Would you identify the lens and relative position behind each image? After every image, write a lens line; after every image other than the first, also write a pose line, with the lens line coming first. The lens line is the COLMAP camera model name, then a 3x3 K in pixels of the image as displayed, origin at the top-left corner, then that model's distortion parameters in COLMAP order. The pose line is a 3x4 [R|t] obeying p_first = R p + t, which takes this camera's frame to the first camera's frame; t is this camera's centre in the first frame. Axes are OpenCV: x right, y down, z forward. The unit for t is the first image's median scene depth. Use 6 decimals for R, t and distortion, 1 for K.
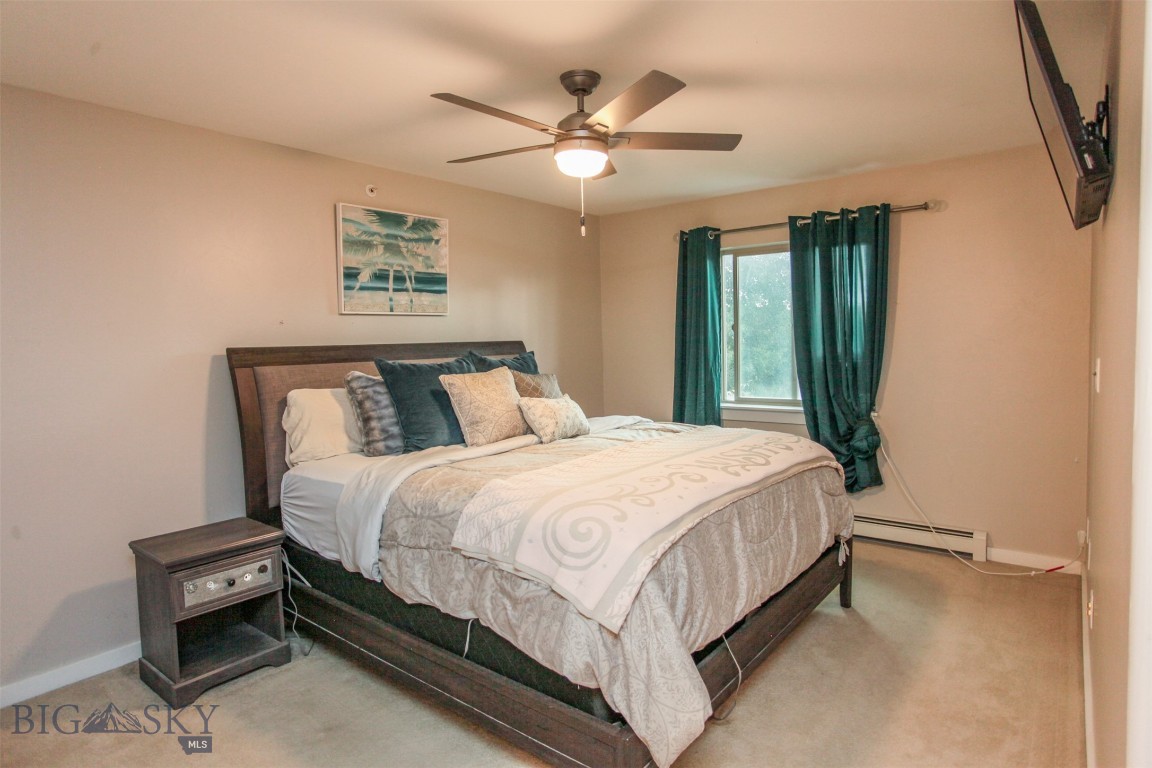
lens RADIAL K [[636.7, 0, 573.2], [0, 636.7, 378.1], [0, 0, 1]] dist [-0.072449, 0.050072]
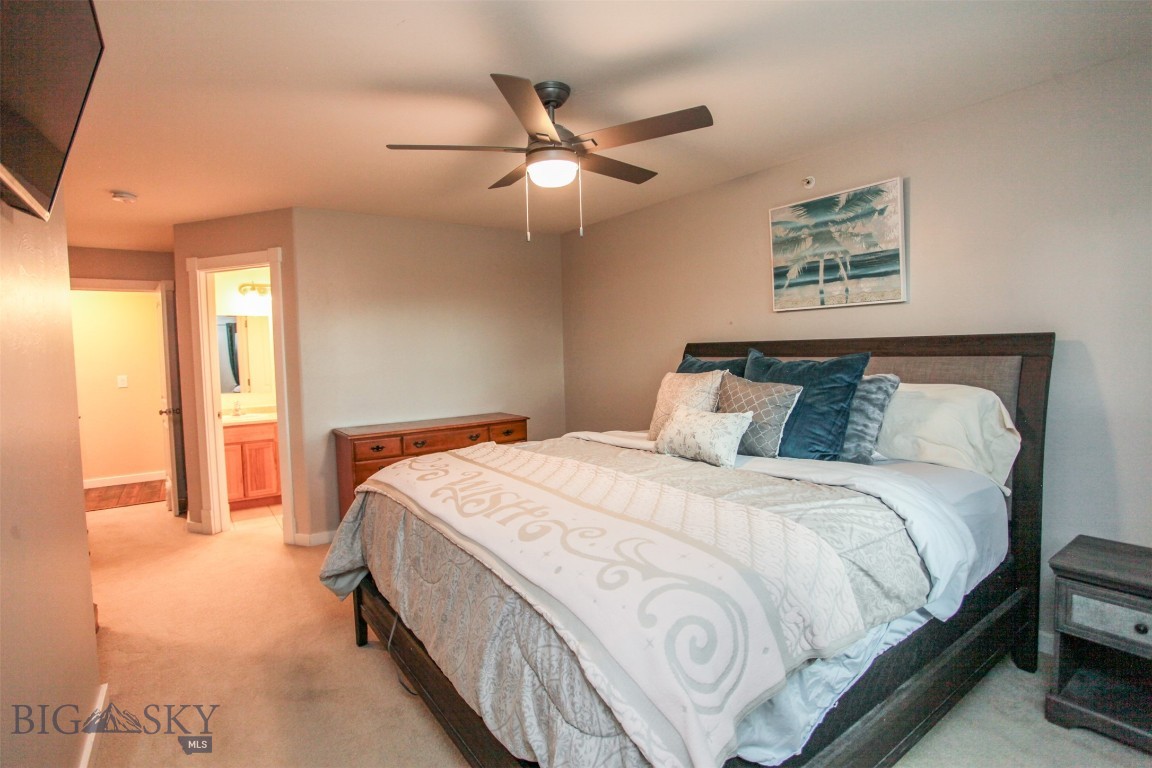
lens RADIAL K [[560.1, 0, 571.6], [0, 560.1, 379.1], [0, 0, 1]] dist [-0.081424, 0.035355]
pose [[-0.272722, 0.081909, -0.958600, 0.628214], [-0.024648, 0.995447, 0.092070, -0.064294], [0.961777, 0.048737, -0.269461, 0.902013]]
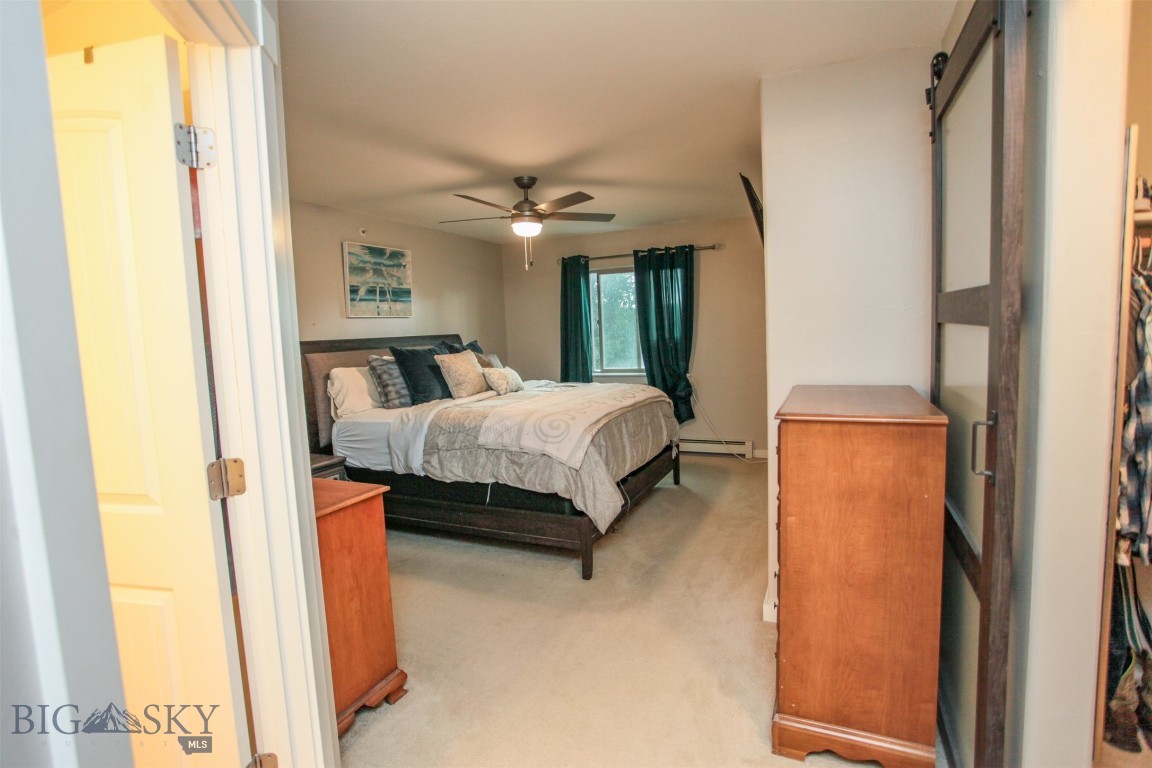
lens RADIAL K [[560.1, 0, 571.6], [0, 560.1, 379.1], [0, 0, 1]] dist [-0.081424, 0.035355]
pose [[0.969951, -0.039833, 0.240016, -0.175182], [0.034946, 0.999087, 0.024587, 0.026082], [-0.240776, -0.015460, 0.970458, -0.358861]]
